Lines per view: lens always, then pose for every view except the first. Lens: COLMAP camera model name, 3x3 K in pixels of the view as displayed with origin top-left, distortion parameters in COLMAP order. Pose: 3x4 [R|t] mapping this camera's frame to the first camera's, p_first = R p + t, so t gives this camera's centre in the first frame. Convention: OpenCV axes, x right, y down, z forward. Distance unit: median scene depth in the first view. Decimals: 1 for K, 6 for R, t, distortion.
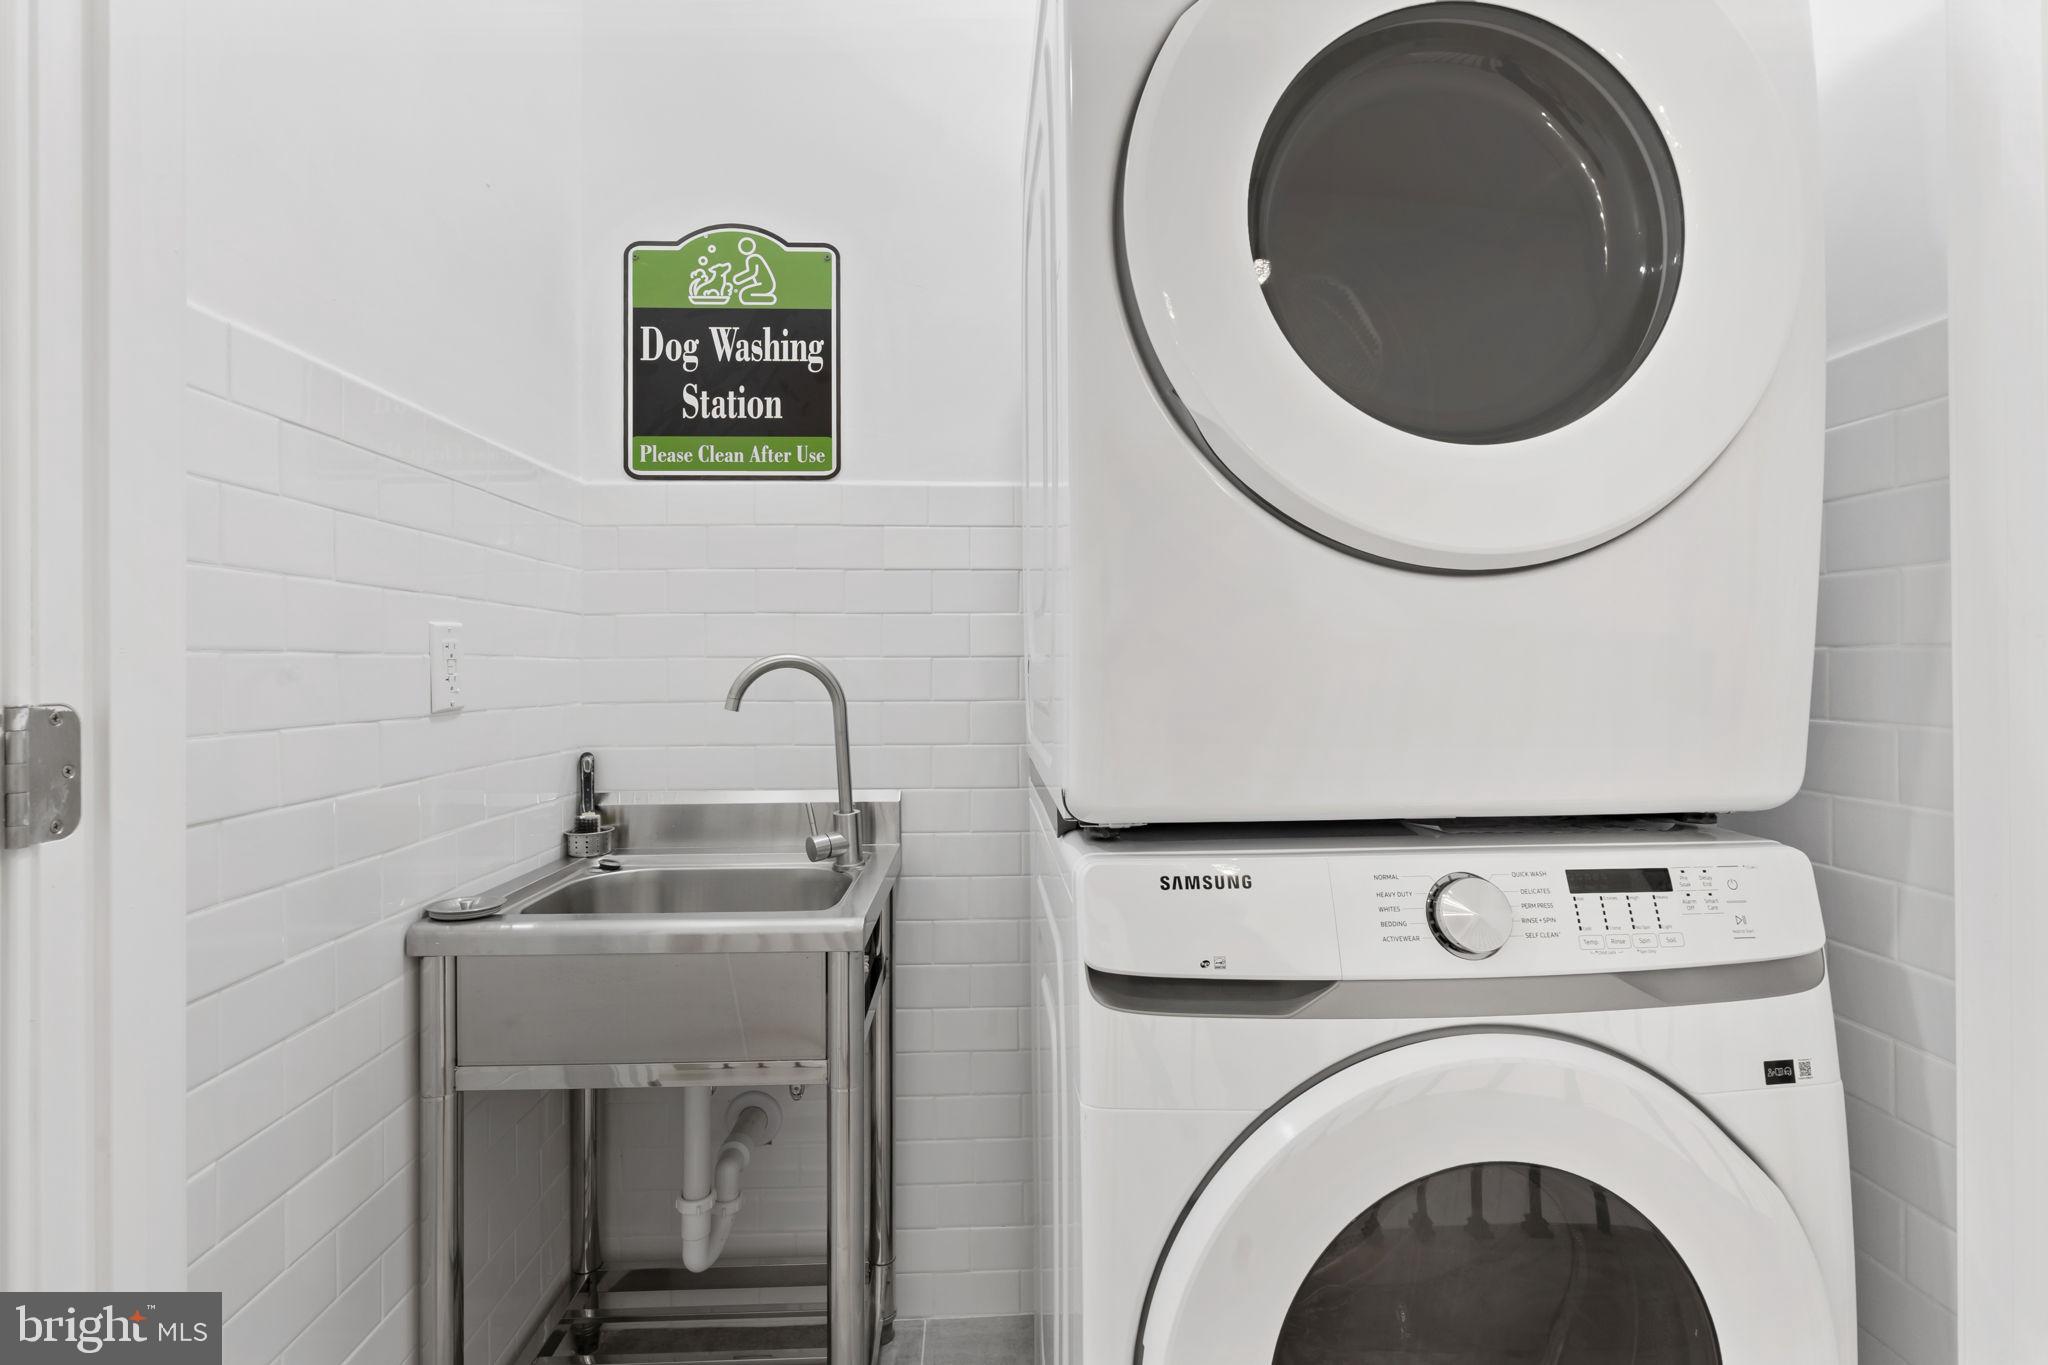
lens RADIAL K [[958.0, 0, 1023.8], [0, 958.0, 691.5], [0, 0, 1]] dist [-0.003146, -0.000309]
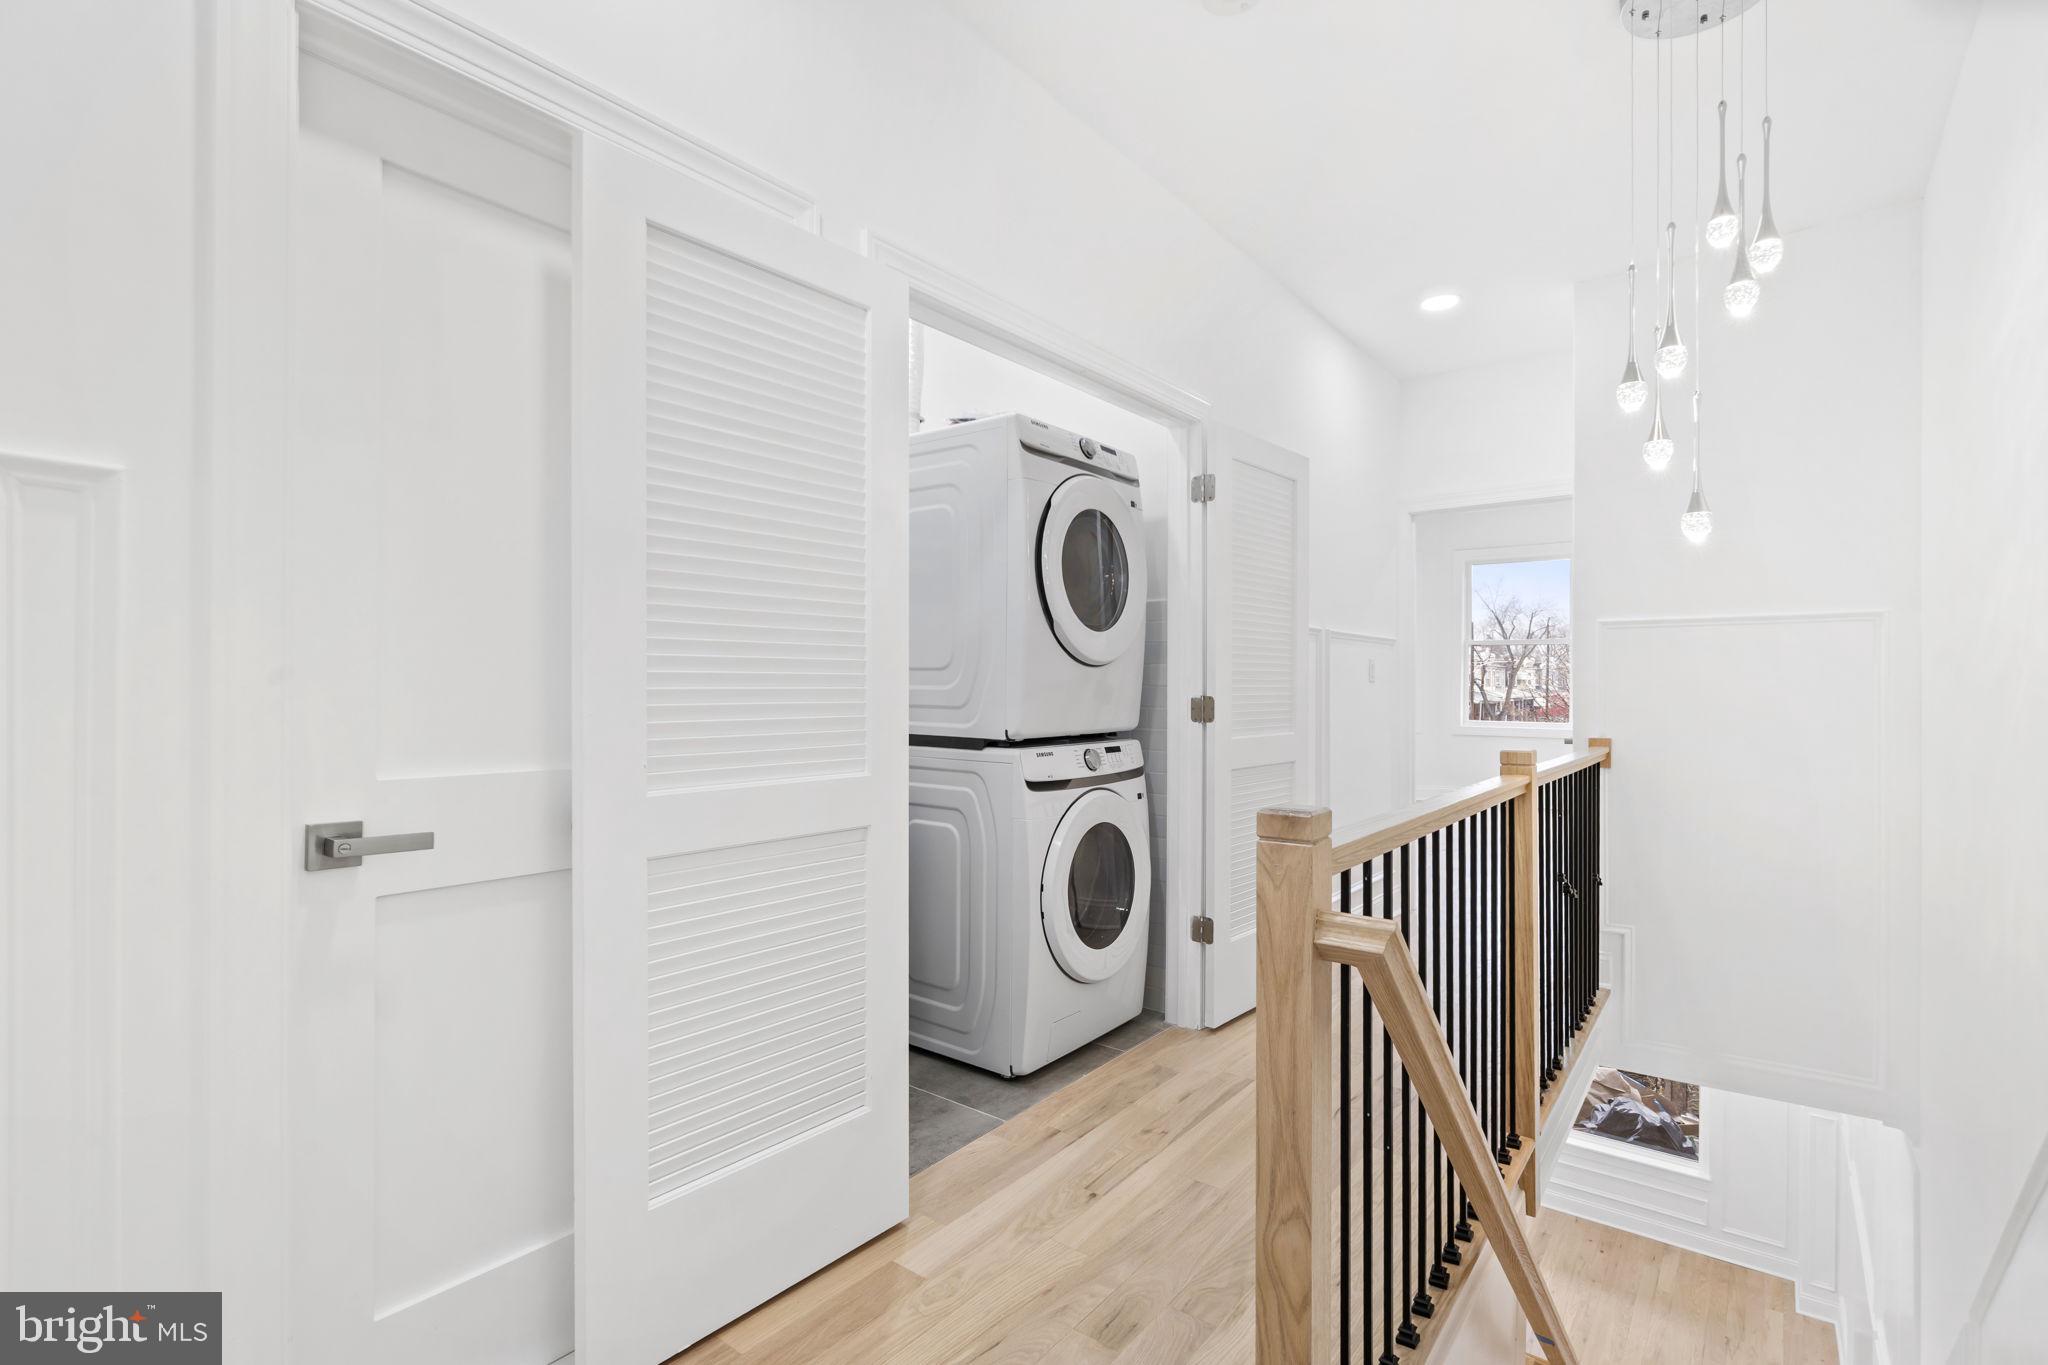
lens RADIAL K [[958.0, 0, 1024.5], [0, 958.0, 683.9], [0, 0, 1]] dist [-0.003146, -0.000309]
pose [[0.662430, 0.008092, 0.749080, -2.425926], [-0.019285, 0.999794, 0.006253, -0.076753], [-0.748875, -0.018588, 0.662450, -1.222838]]
